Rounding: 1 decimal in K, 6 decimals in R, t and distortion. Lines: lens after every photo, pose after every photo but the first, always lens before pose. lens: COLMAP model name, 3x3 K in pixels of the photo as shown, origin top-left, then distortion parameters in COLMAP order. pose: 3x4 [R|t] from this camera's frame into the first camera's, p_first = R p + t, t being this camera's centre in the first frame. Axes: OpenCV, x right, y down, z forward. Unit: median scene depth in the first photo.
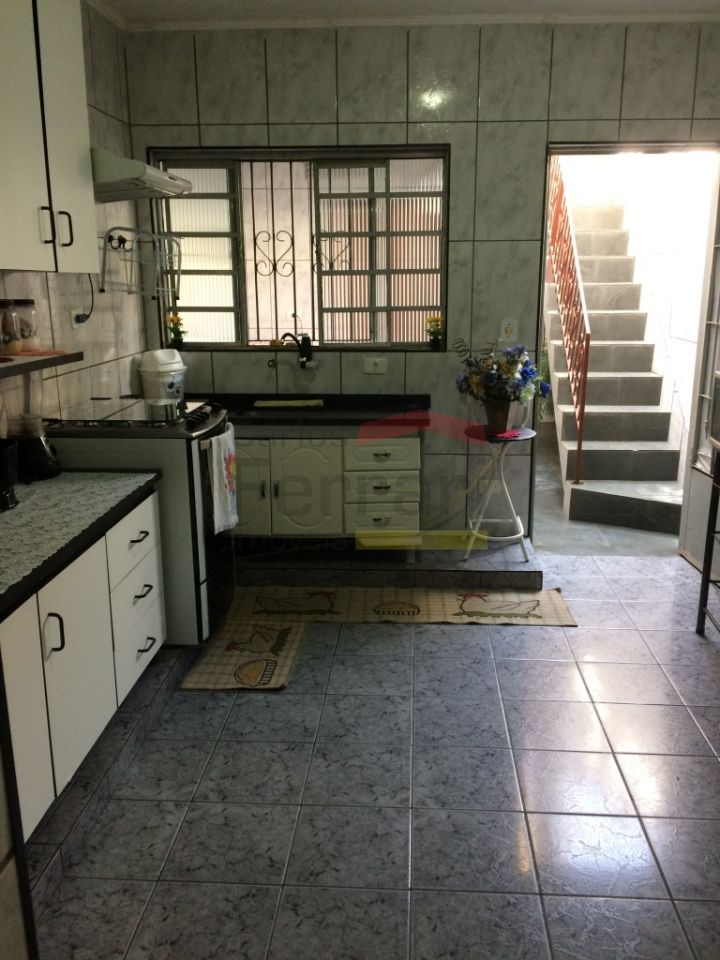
lens RADIAL K [[806.5, 0, 360.0], [0, 806.5, 480.0], [0, 0, 1]] dist [0.062968, -0.103464]
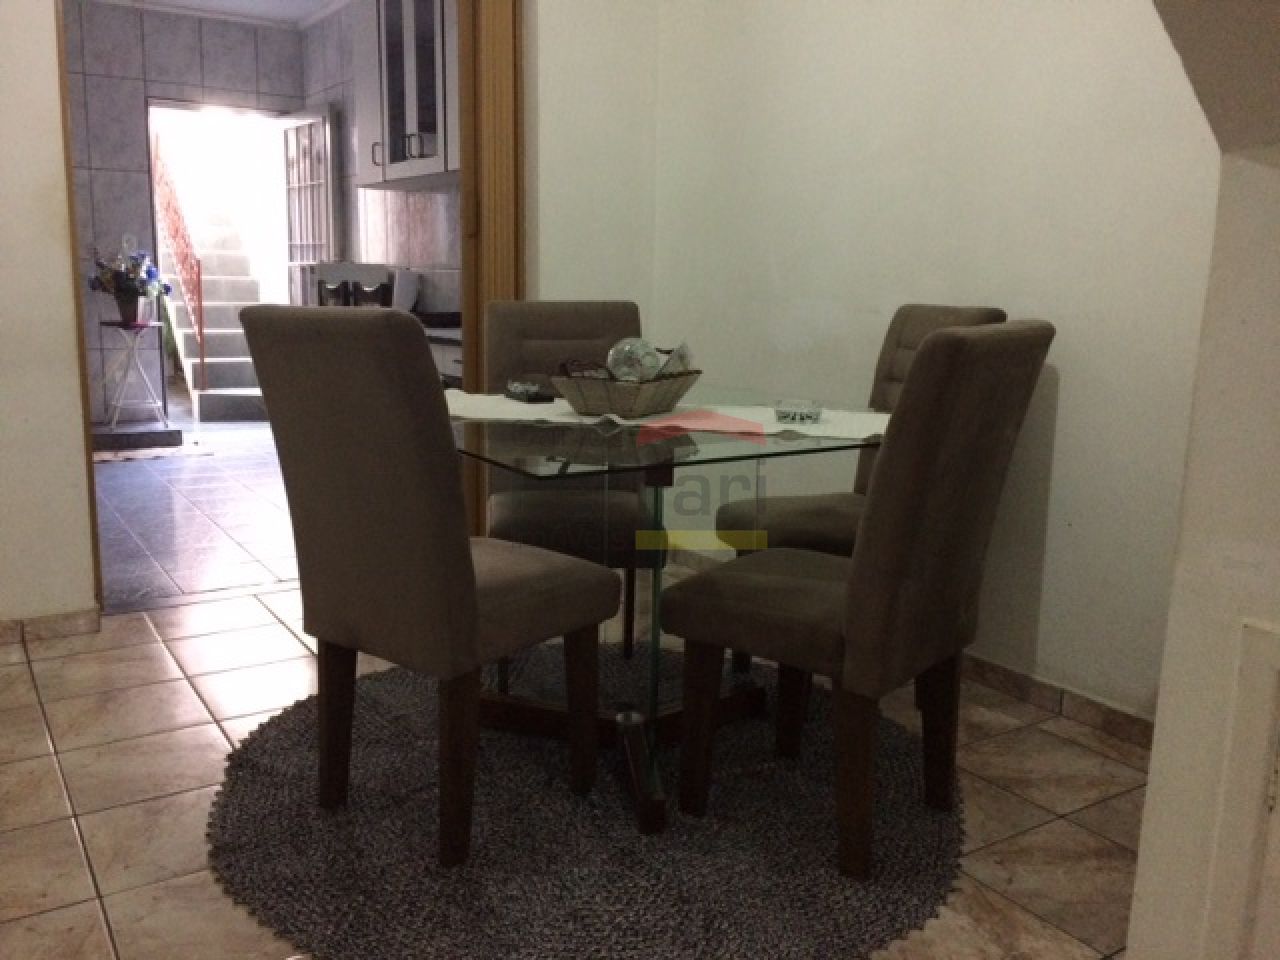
lens RADIAL K [[1075.3, 0, 641.5], [0, 1075.3, 469.5], [0, 0, 1]] dist [0.062968, -0.103464]
pose [[0.794390, -0.084036, 0.601566, -0.231760], [0.124803, 0.991834, -0.026252, 0.314196], [-0.594448, 0.095932, 0.798391, -0.784015]]
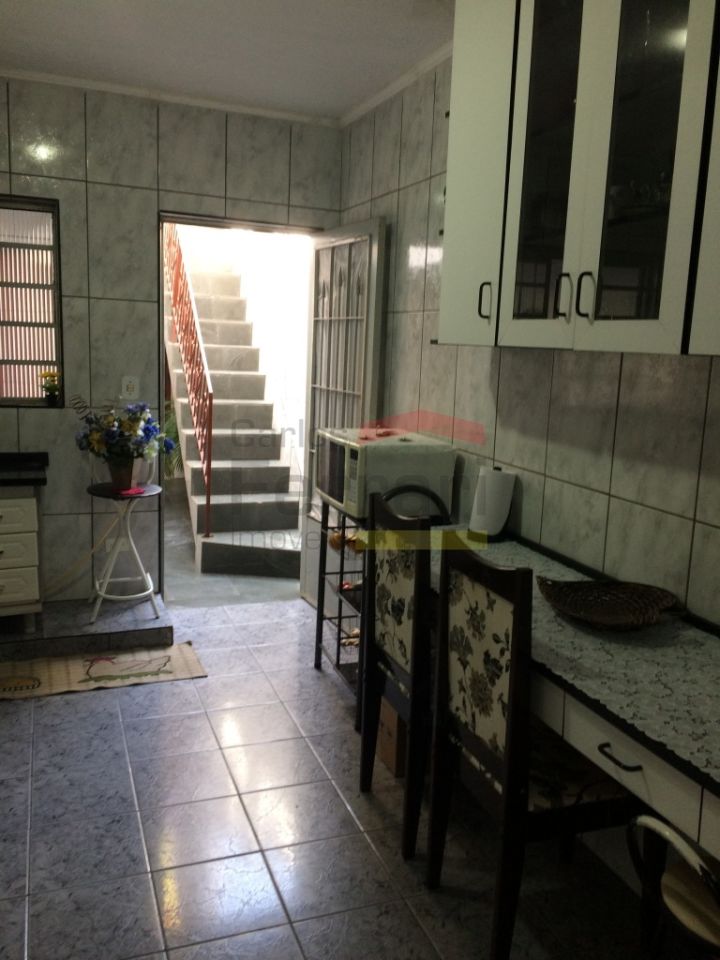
lens RADIAL K [[806.5, 0, 360.0], [0, 806.5, 480.0], [0, 0, 1]] dist [0.062968, -0.103464]
pose [[0.904631, -0.026440, 0.425375, 0.012416], [0.055470, 0.996889, -0.056003, 0.001014], [-0.422571, 0.074258, 0.903283, -0.020736]]
